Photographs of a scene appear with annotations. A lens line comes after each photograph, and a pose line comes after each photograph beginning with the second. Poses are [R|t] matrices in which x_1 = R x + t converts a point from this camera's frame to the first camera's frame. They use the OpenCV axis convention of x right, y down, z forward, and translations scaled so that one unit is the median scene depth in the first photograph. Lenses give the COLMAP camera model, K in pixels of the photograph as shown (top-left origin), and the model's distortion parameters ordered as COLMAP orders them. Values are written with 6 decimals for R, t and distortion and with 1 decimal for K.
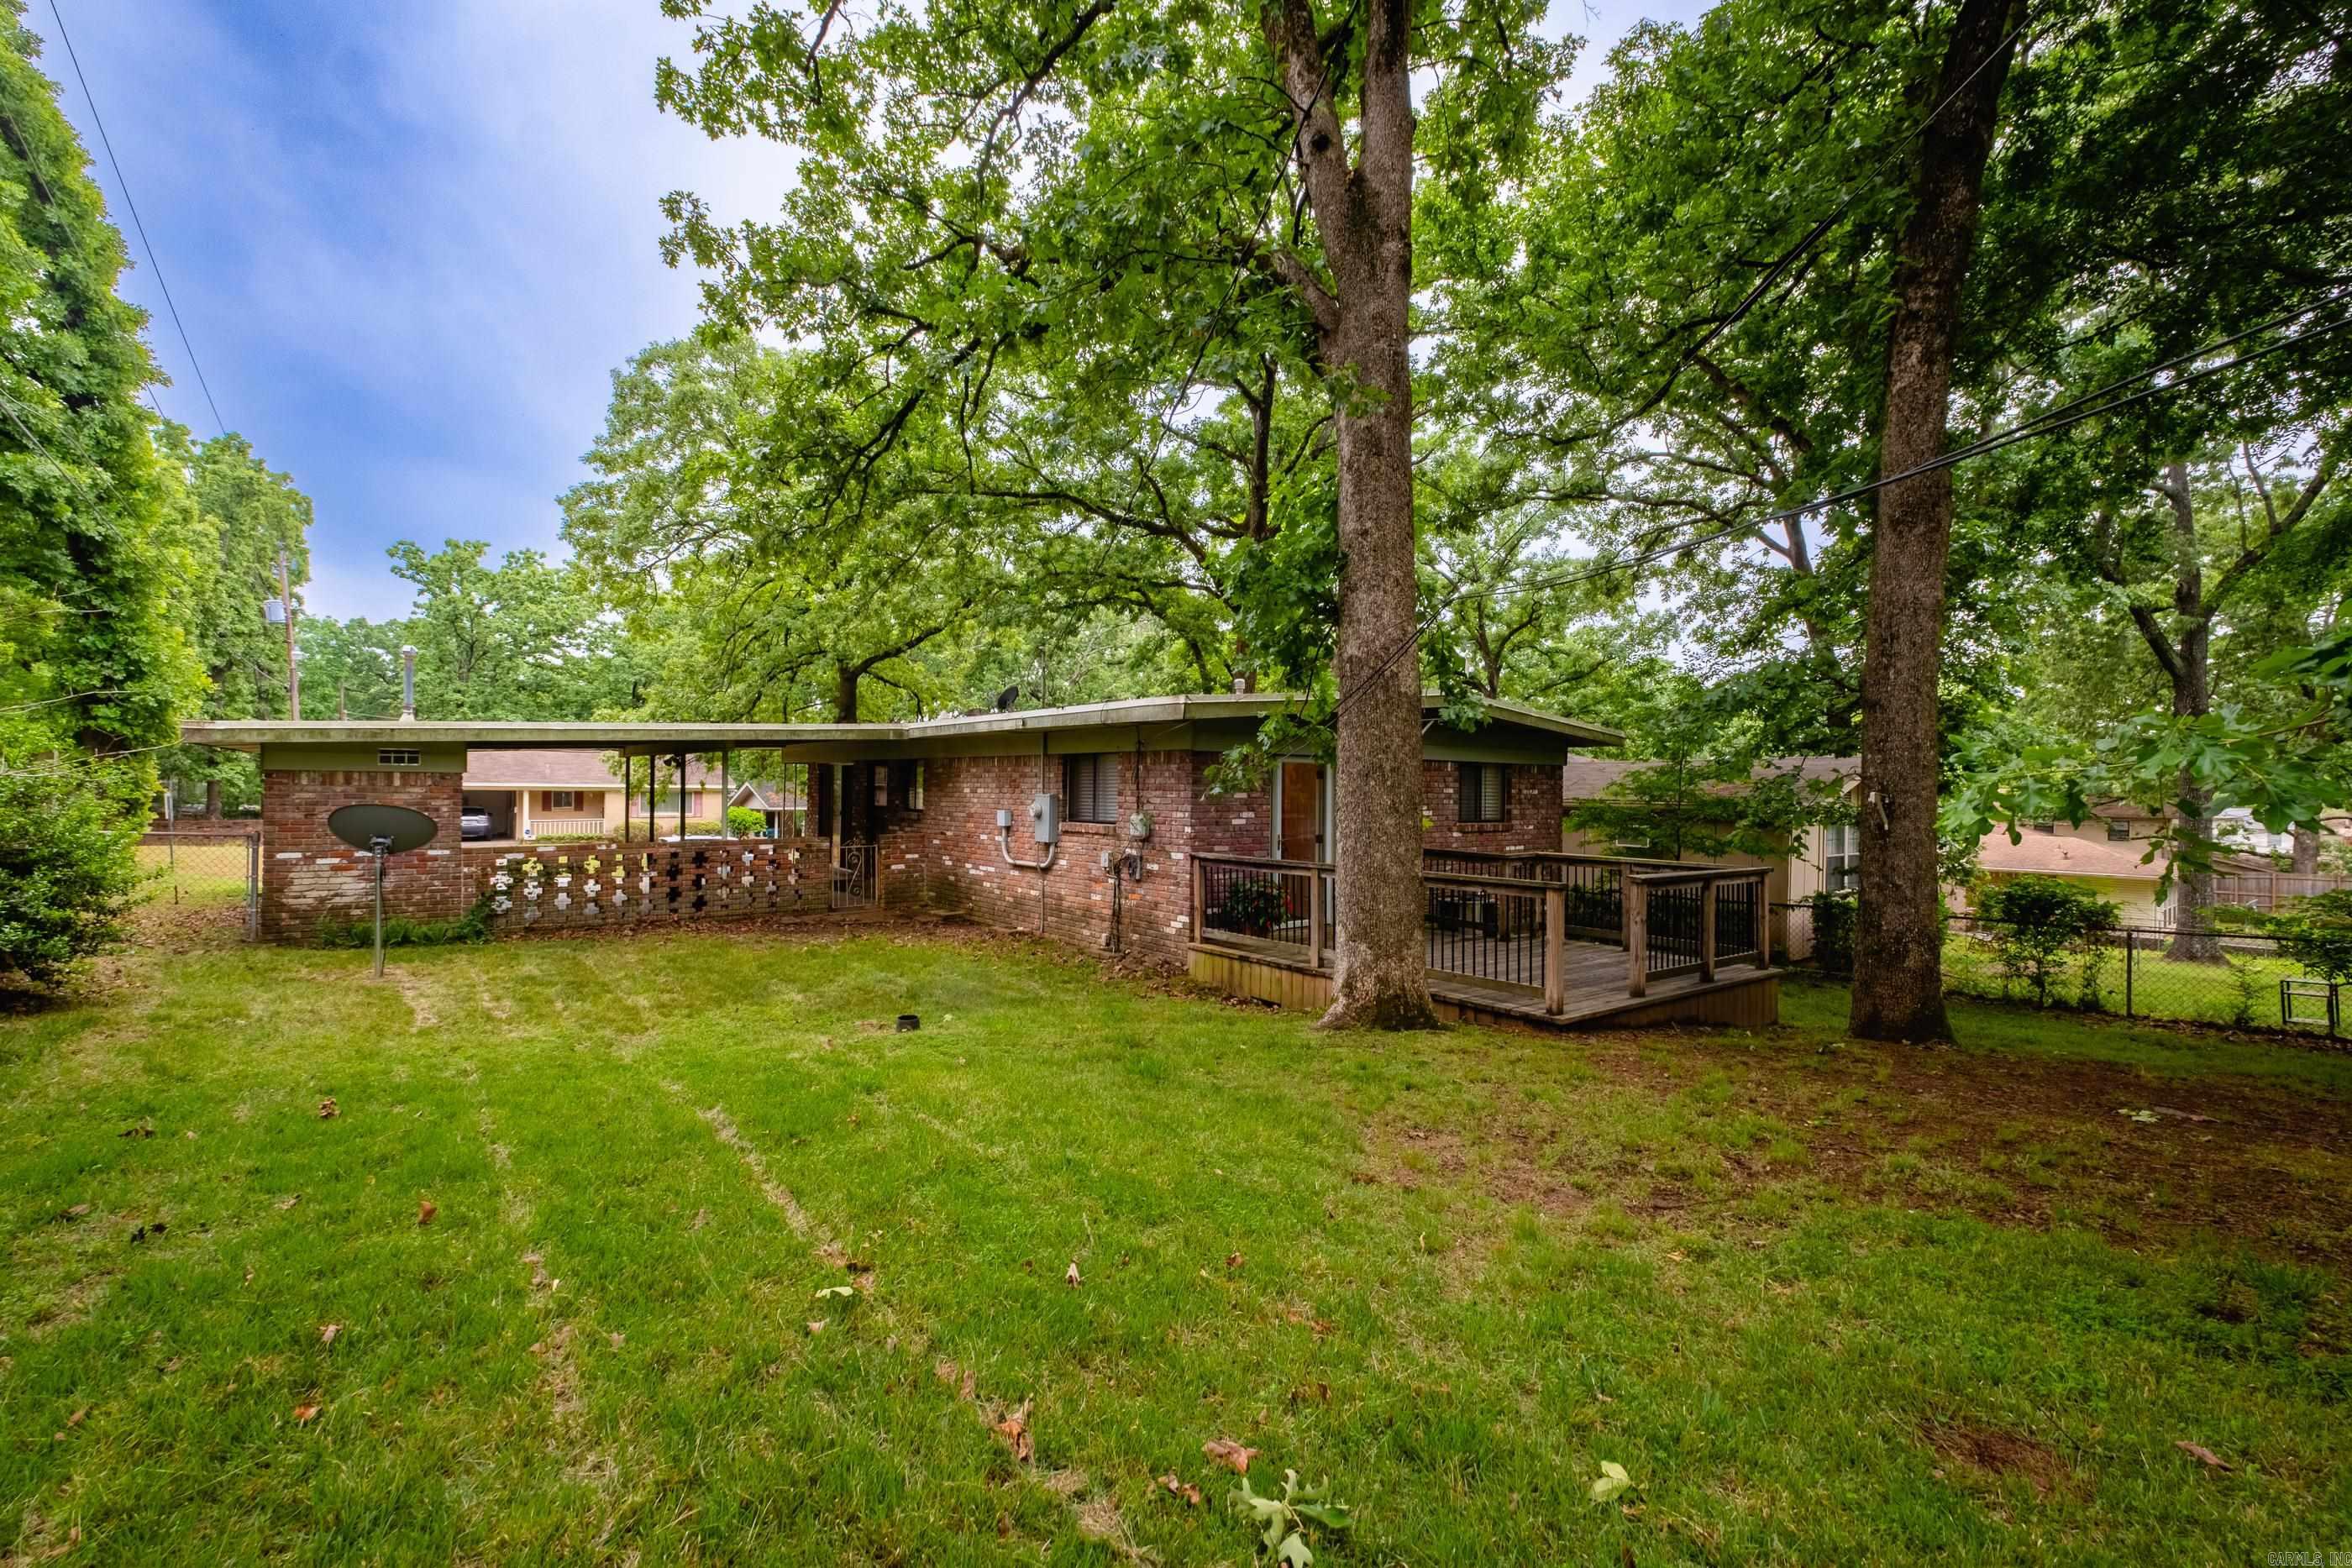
lens RADIAL K [[1021.5, 0, 1168.1], [0, 1021.5, 809.9], [0, 0, 1]] dist [-0.001818, -0.000842]
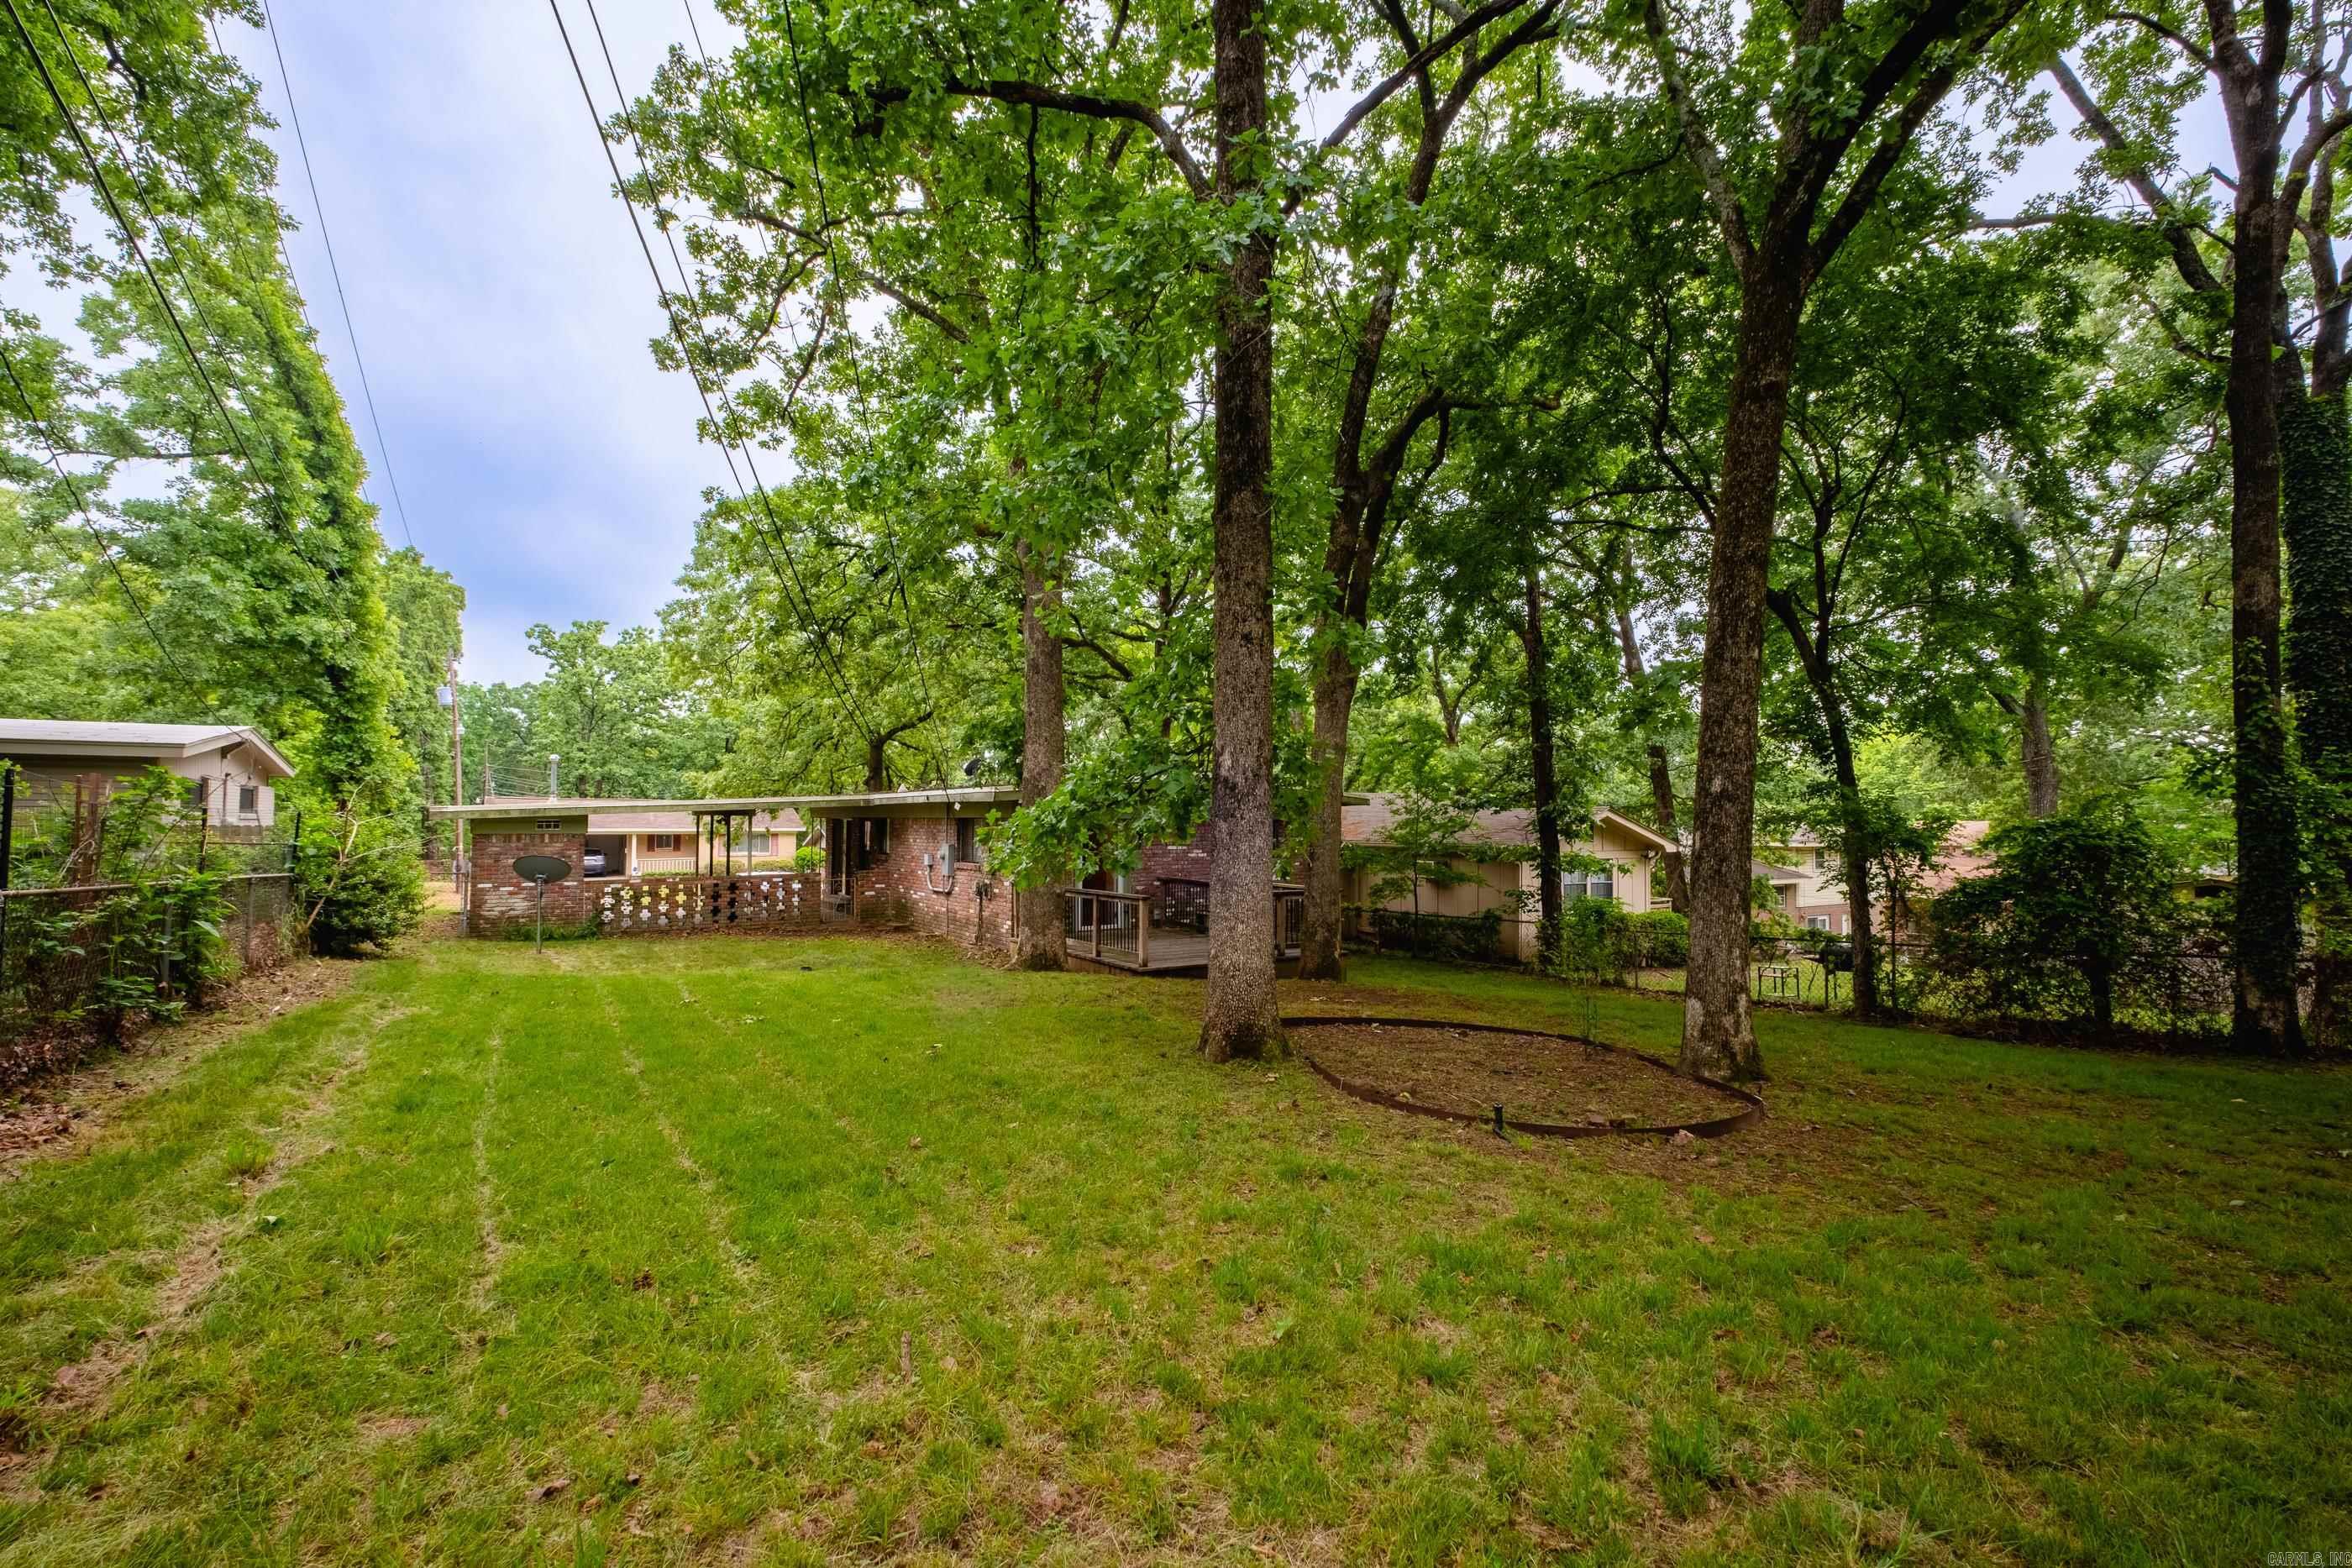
lens RADIAL K [[1021.5, 0, 1168.1], [0, 1021.5, 809.9], [0, 0, 1]] dist [-0.001818, -0.000842]
pose [[0.996384, -0.010069, -0.084369, 0.238127], [0.007285, 0.999421, -0.033245, -0.009231], [0.084655, 0.032510, 0.995880, -0.347551]]
